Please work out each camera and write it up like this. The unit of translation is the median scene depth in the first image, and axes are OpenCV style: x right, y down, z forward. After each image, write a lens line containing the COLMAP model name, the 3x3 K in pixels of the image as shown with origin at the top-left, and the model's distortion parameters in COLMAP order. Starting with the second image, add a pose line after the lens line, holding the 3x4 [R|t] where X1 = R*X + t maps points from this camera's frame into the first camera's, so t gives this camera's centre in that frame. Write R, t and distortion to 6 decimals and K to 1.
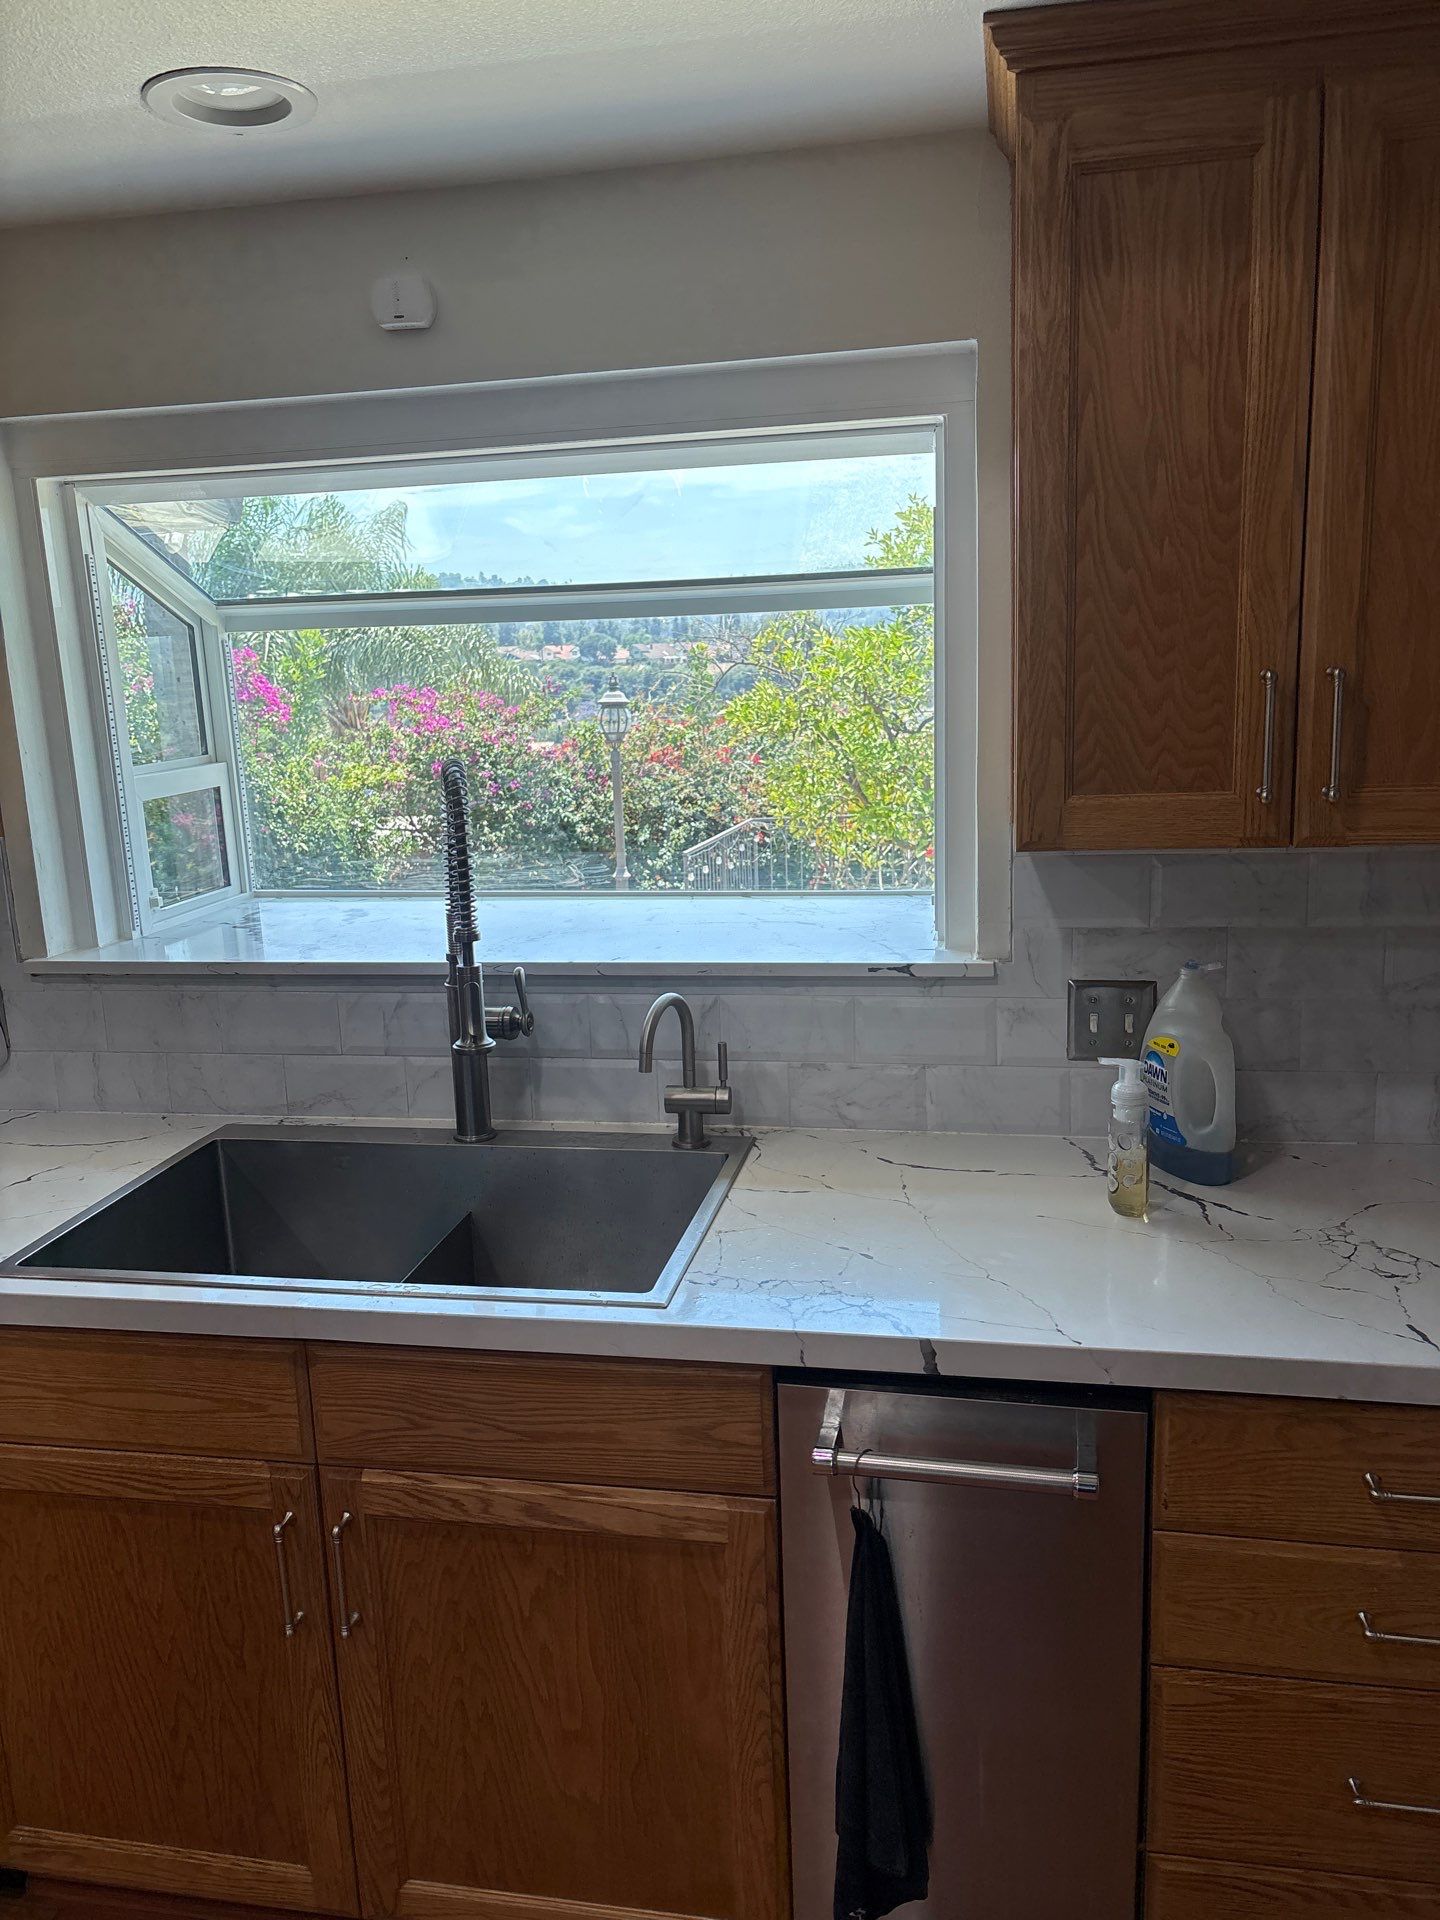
lens RADIAL K [[1402.5, 0, 720.0], [0, 1402.5, 960.0], [0, 0, 1]] dist [-0.004381, -0.000198]
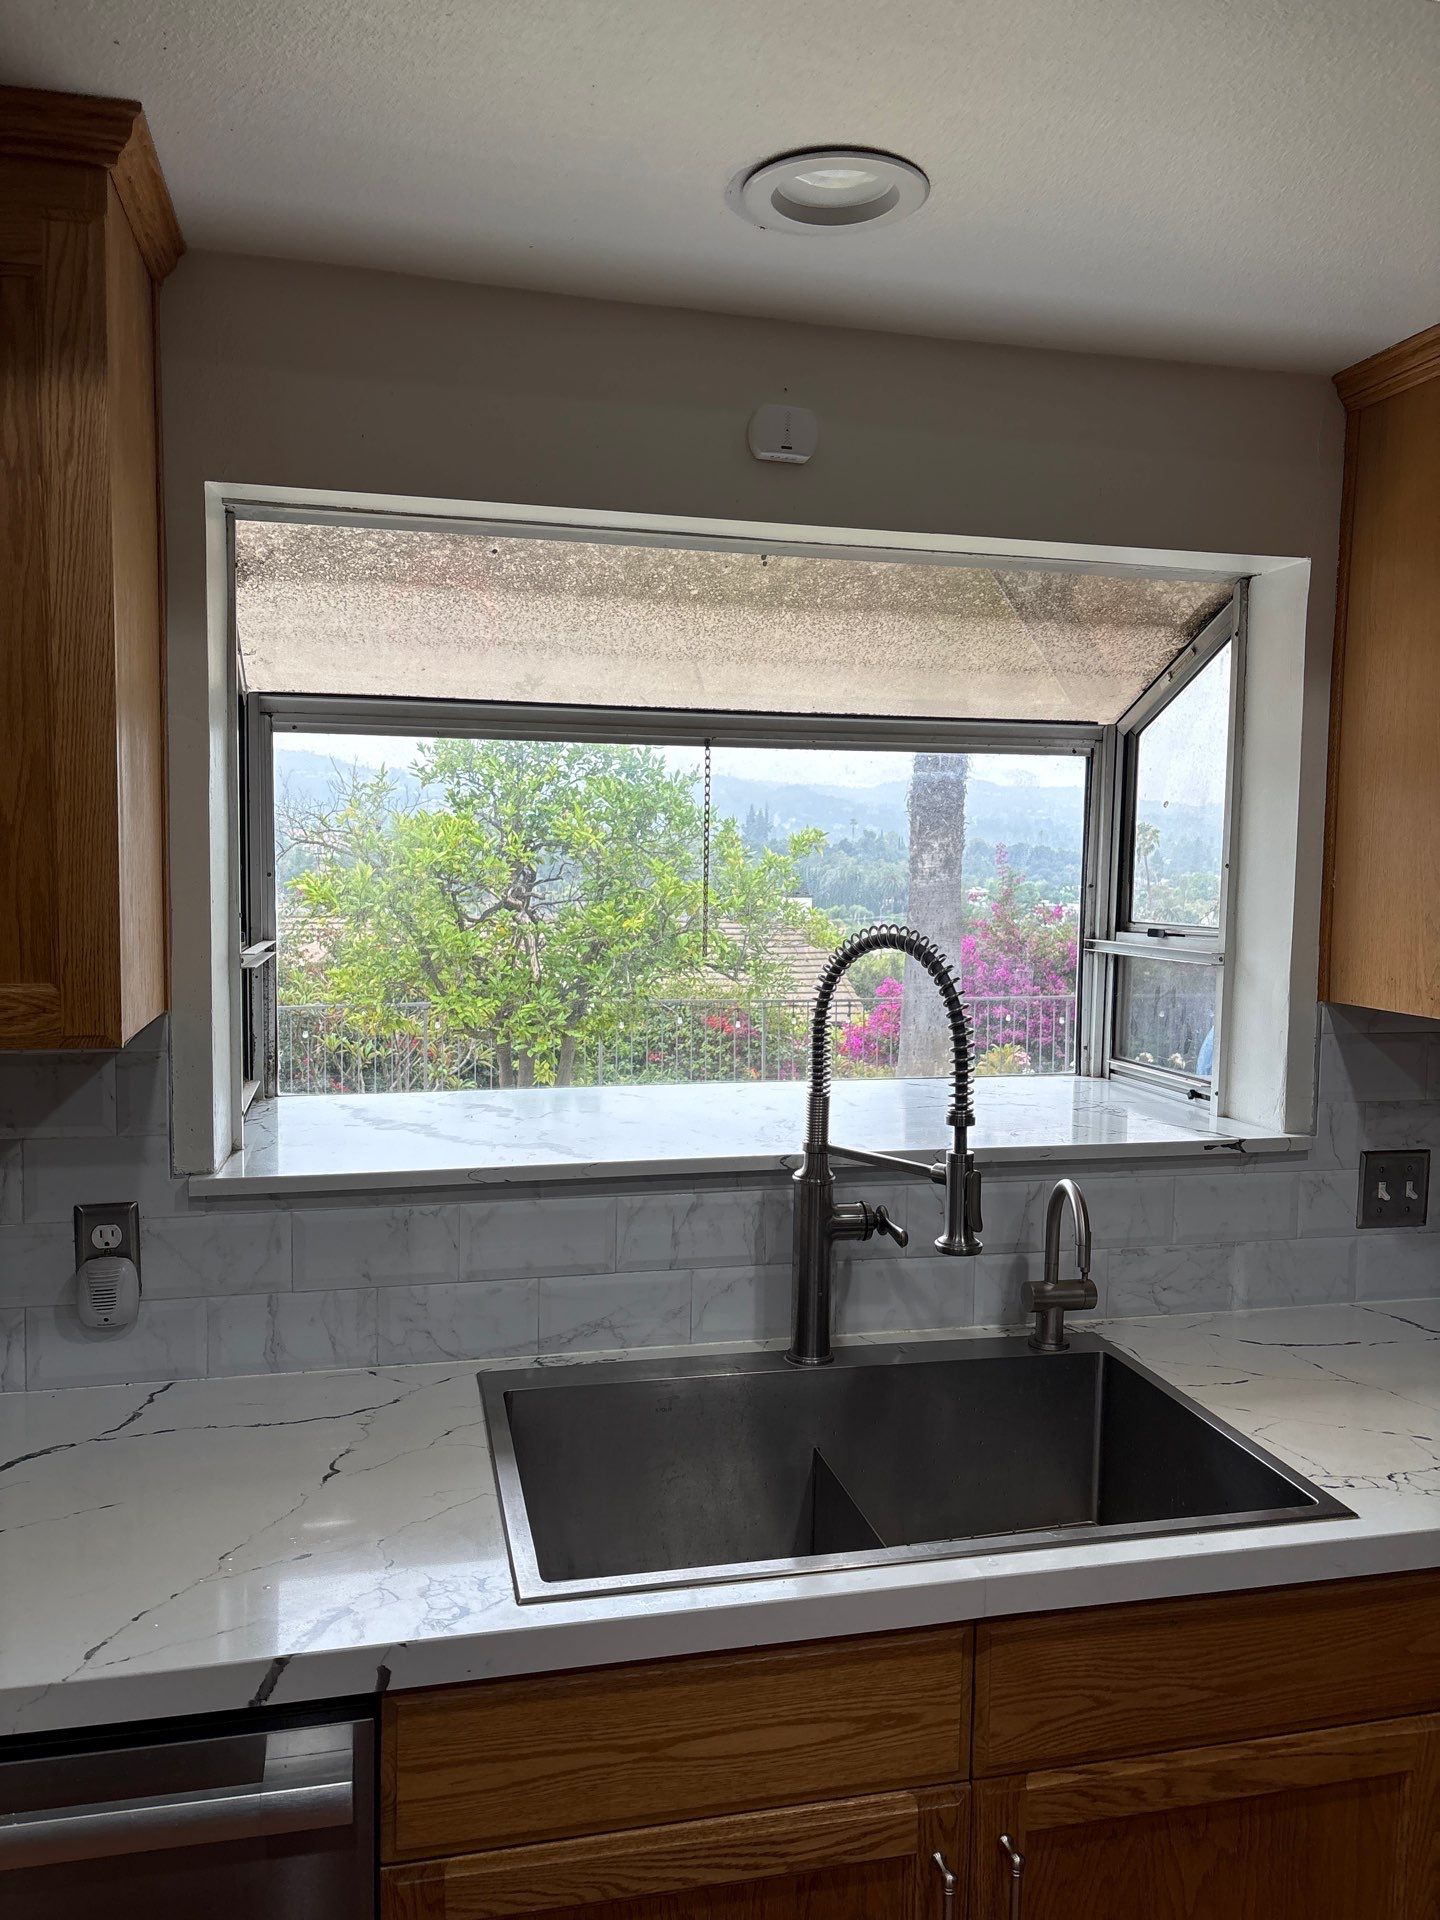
lens RADIAL K [[1437.9, 0, 720.0], [0, 1437.9, 960.0], [0, 0, 1]] dist [0.061966, -0.094867]
pose [[0.913522, 0.021058, 0.406243, -0.749627], [0.034536, 0.991039, -0.129032, -0.004977], [-0.405320, 0.131904, 0.904609, 0.233515]]
